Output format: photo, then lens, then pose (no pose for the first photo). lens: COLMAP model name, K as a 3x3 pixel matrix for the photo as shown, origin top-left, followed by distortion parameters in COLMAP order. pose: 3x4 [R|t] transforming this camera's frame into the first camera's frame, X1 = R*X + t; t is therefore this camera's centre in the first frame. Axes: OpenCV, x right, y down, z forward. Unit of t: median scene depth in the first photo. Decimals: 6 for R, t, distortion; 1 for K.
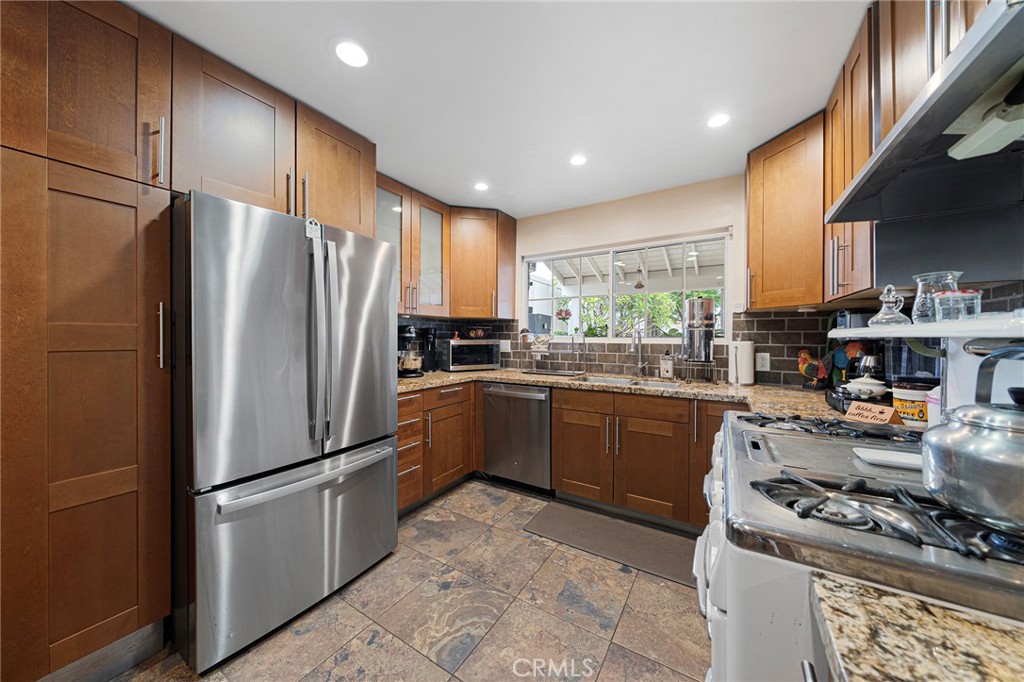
lens RADIAL K [[351.3, 0, 511.5], [0, 351.3, 338.5], [0, 0, 1]] dist [-0.001349, -0.000025]
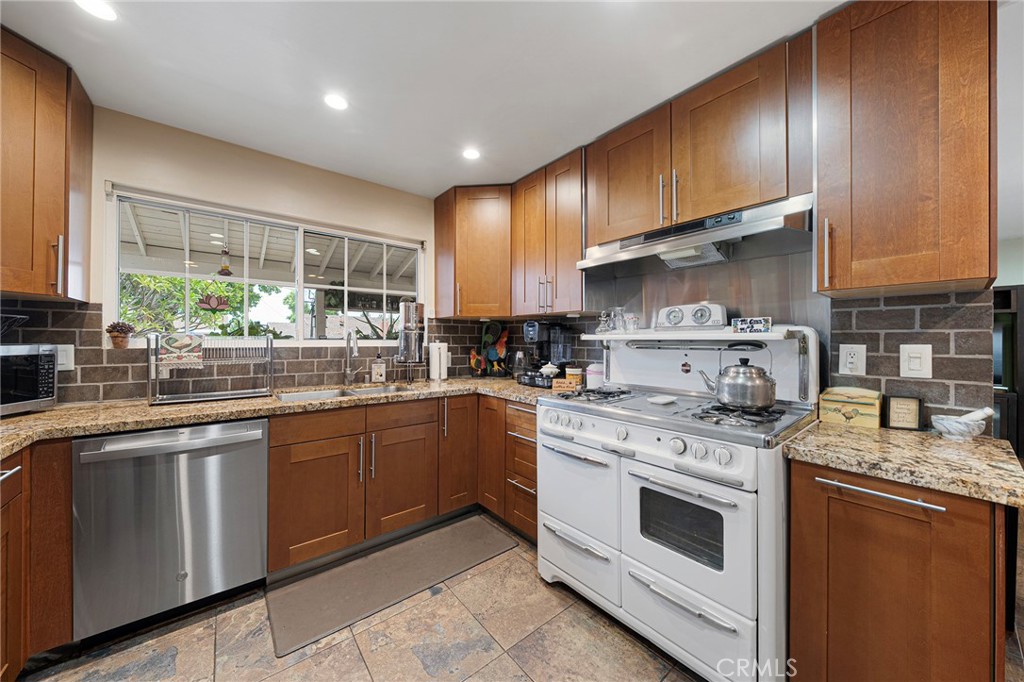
lens RADIAL K [[351.3, 0, 511.5], [0, 351.3, 338.5], [0, 0, 1]] dist [-0.001349, -0.000025]
pose [[0.330669, 0.003602, 0.943740, -0.358008], [0.002500, 0.999986, -0.004693, -0.000645], [-0.943744, 0.003911, 0.330655, 0.372280]]
